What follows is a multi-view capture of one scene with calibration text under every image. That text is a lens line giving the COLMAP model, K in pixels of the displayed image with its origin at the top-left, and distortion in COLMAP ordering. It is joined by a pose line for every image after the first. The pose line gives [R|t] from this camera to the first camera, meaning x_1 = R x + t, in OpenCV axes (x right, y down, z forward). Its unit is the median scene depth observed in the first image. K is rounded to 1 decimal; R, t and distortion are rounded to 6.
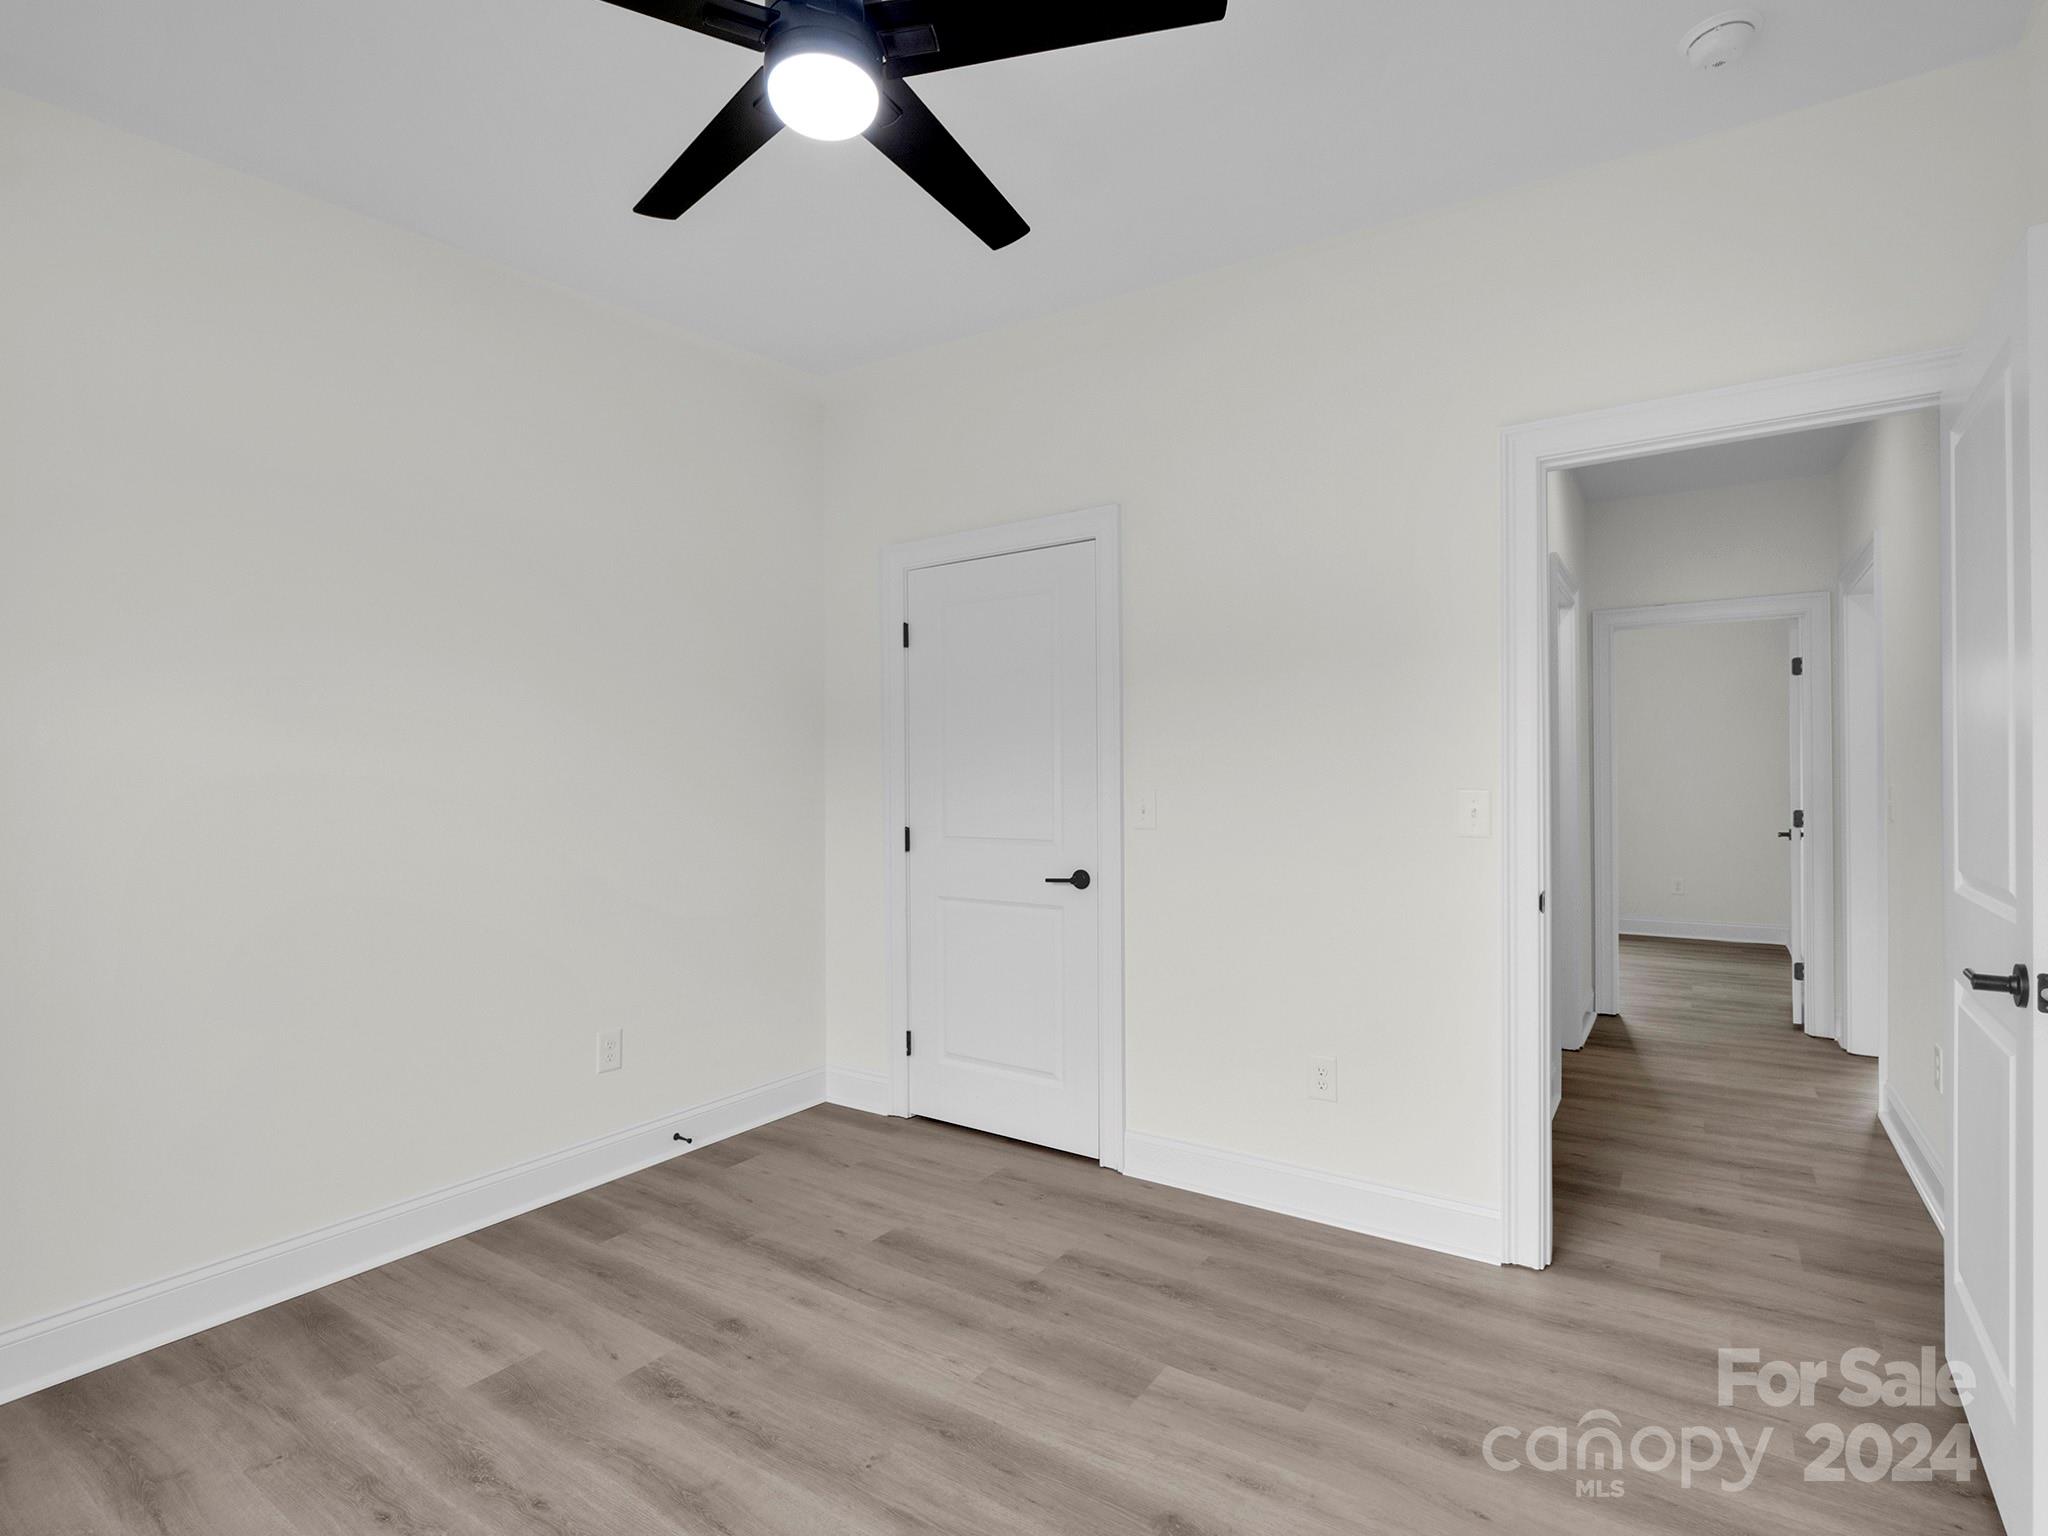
lens RADIAL K [[1015.1, 0, 1028.8], [0, 1015.1, 767.9], [0, 0, 1]] dist [-0.004859, -0.001116]
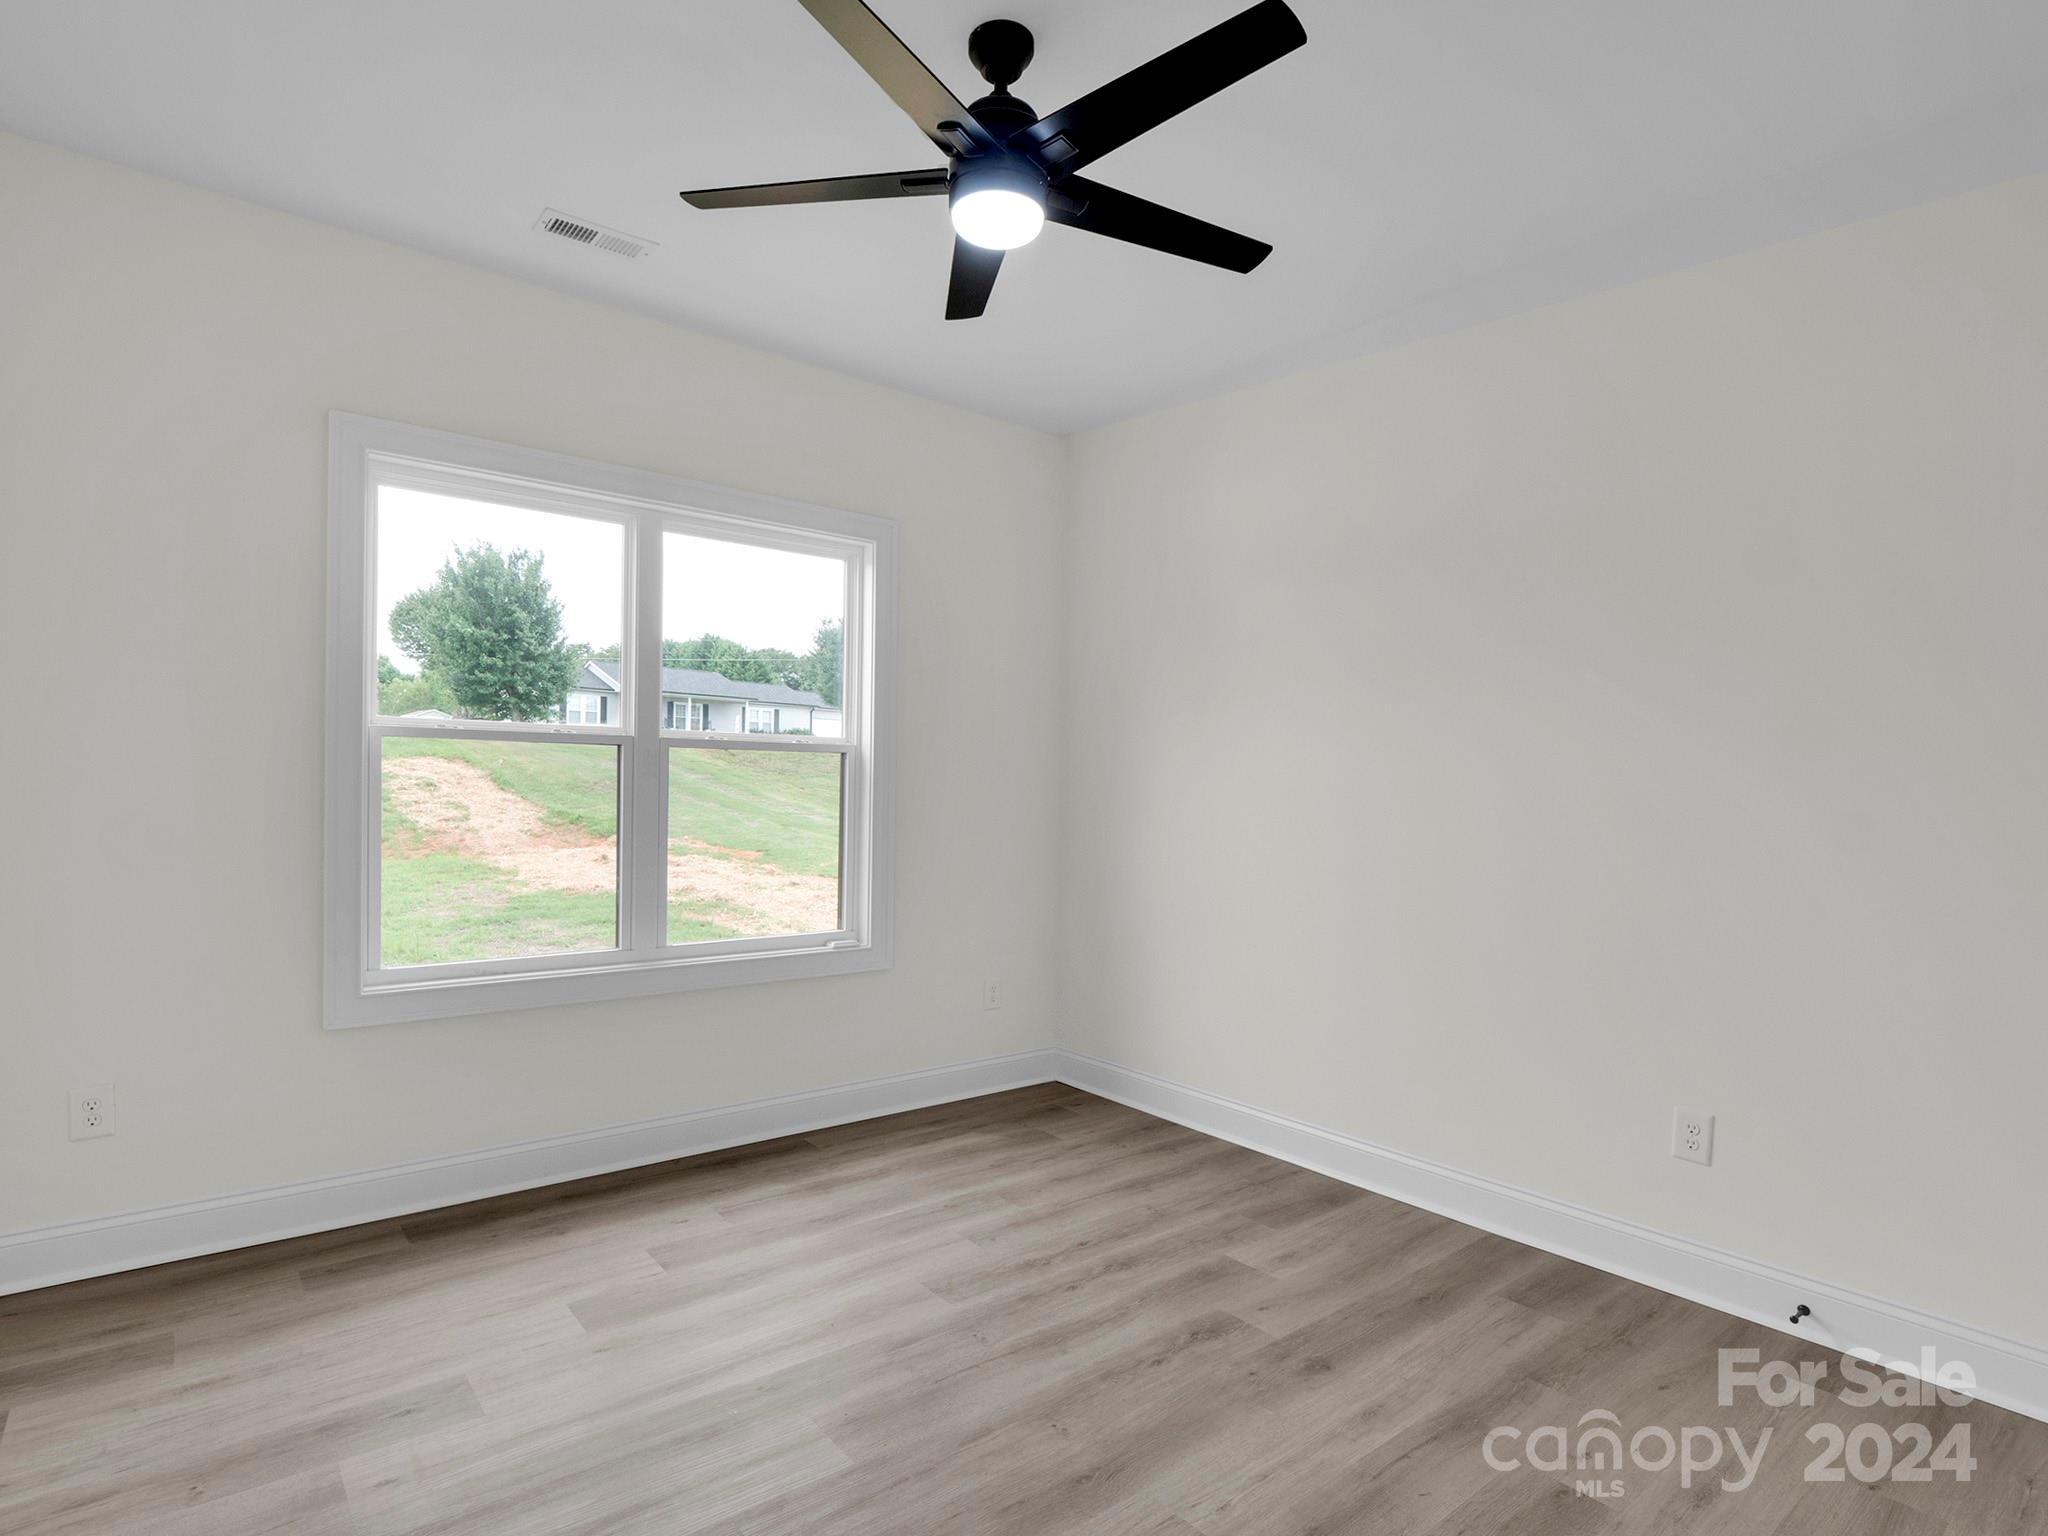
lens RADIAL K [[1015.1, 0, 997.7], [0, 1015.1, 788.4], [0, 0, 1]] dist [-0.004859, -0.001116]
pose [[-0.288486, 0.003044, -0.957479, 0.709206], [-0.003376, 0.999985, 0.004196, 0.006560], [0.957478, 0.004443, -0.288471, 0.998809]]
